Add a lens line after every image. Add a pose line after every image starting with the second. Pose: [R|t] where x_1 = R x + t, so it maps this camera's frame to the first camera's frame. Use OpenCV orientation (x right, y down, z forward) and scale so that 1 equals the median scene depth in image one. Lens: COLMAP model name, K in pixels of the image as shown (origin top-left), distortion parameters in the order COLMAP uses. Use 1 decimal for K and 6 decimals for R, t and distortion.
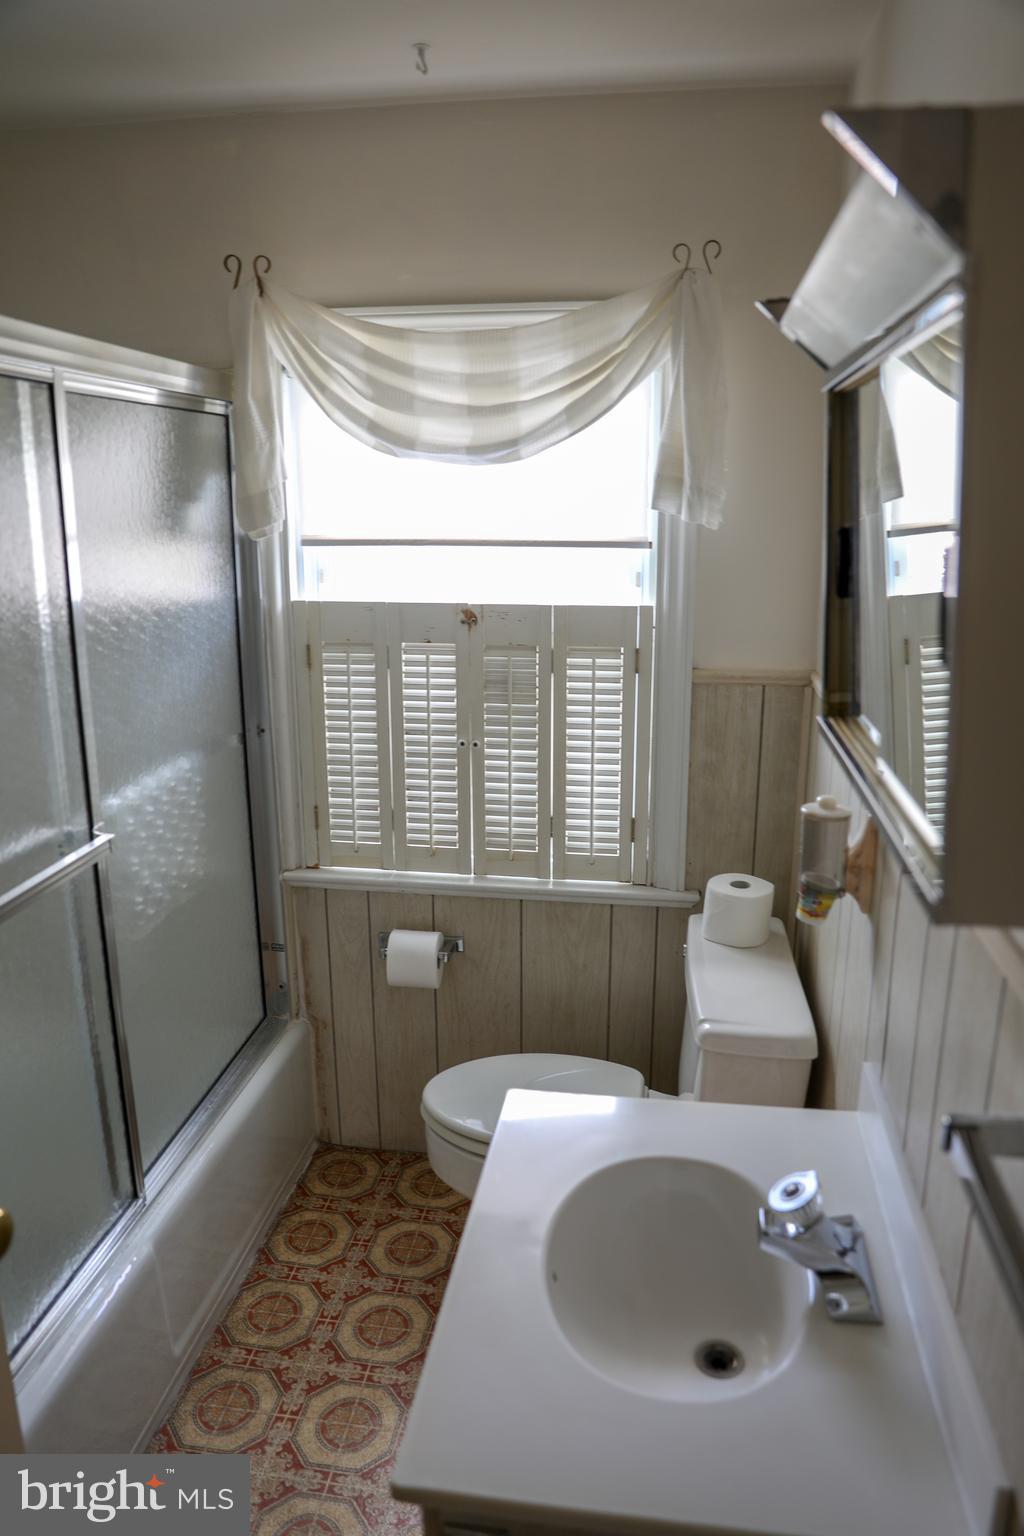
lens RADIAL K [[1043.3, 0, 508.9], [0, 1043.3, 773.2], [0, 0, 1]] dist [-0.105325, 0.076880]
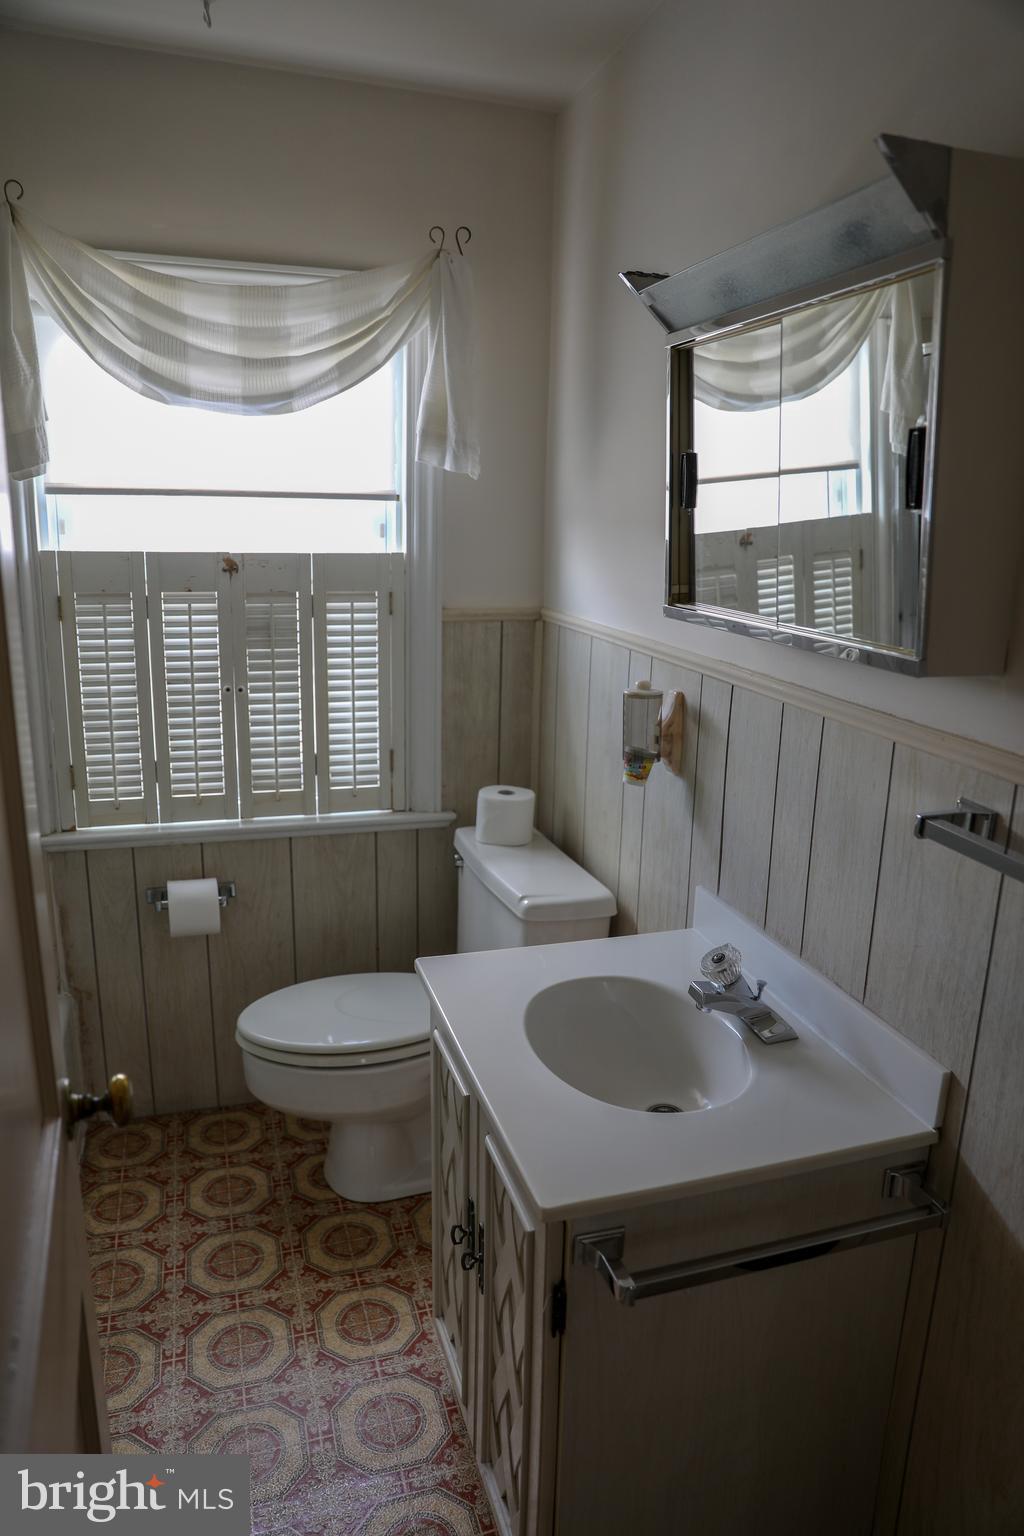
lens RADIAL K [[1043.3, 0, 503.2], [0, 1043.3, 777.8], [0, 0, 1]] dist [-0.105325, 0.076880]
pose [[0.899334, -0.083773, 0.429162, -0.255686], [0.086270, 0.996178, 0.013671, 0.070584], [-0.428667, 0.024729, 0.903124, -0.036474]]
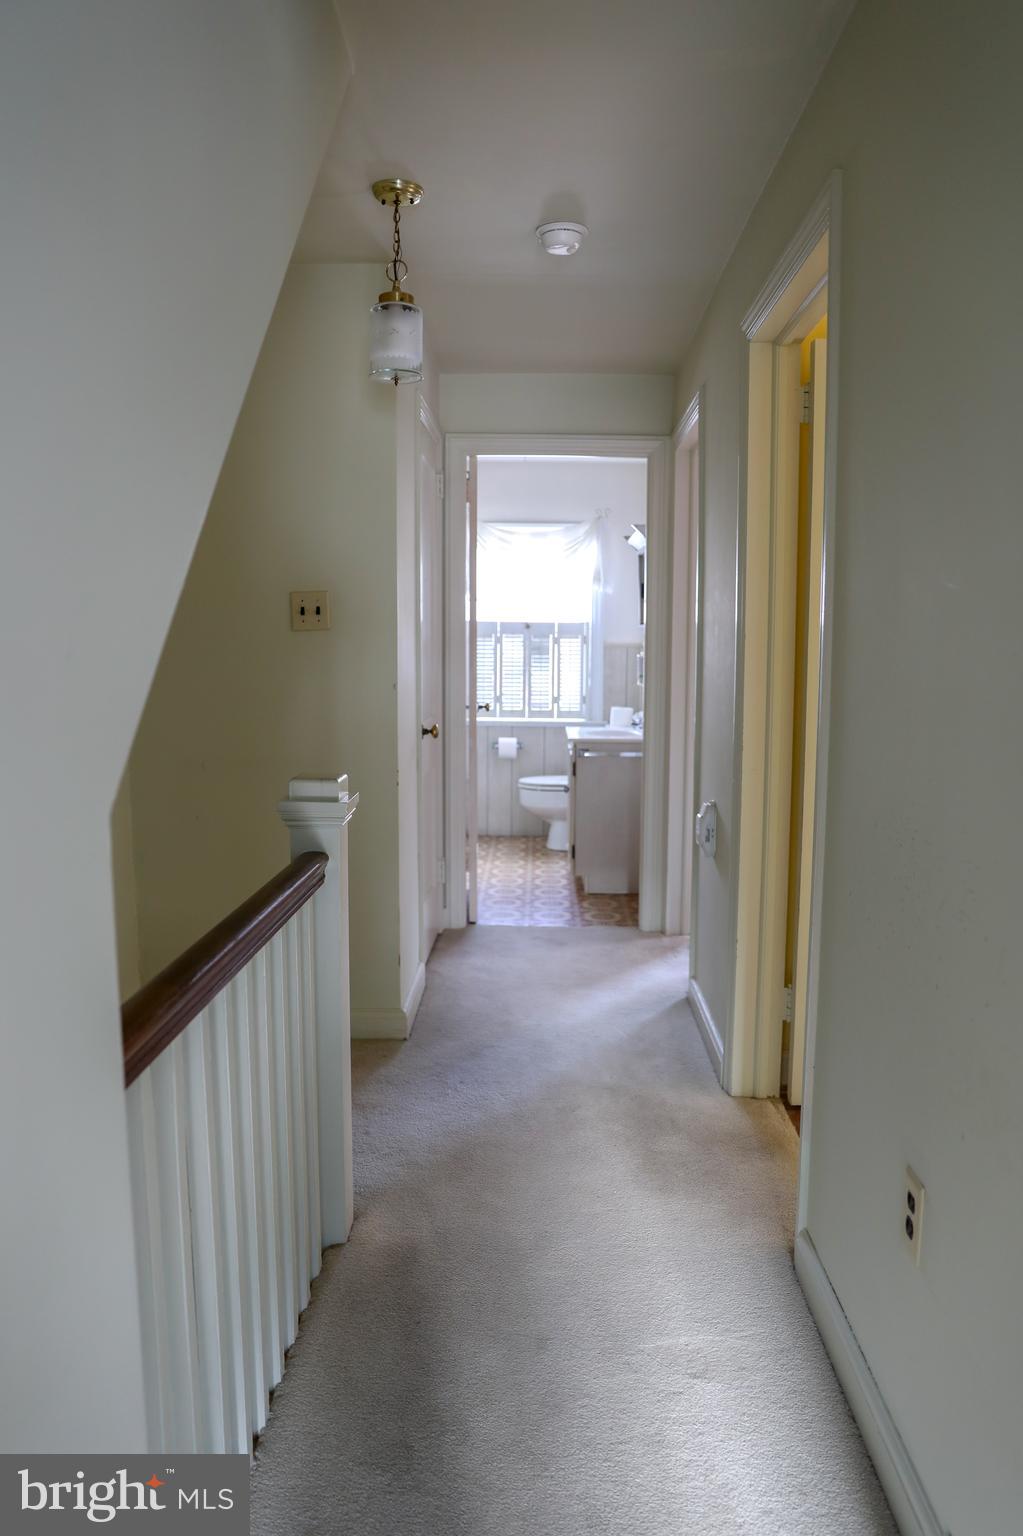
lens RADIAL K [[1043.3, 0, 513.2], [0, 1043.3, 772.9], [0, 0, 1]] dist [-0.105325, 0.076880]
pose [[0.991762, -0.005087, 0.127990, -0.459537], [0.021721, 0.991418, -0.128911, 0.643007], [-0.126236, 0.130630, 0.983362, -1.834677]]
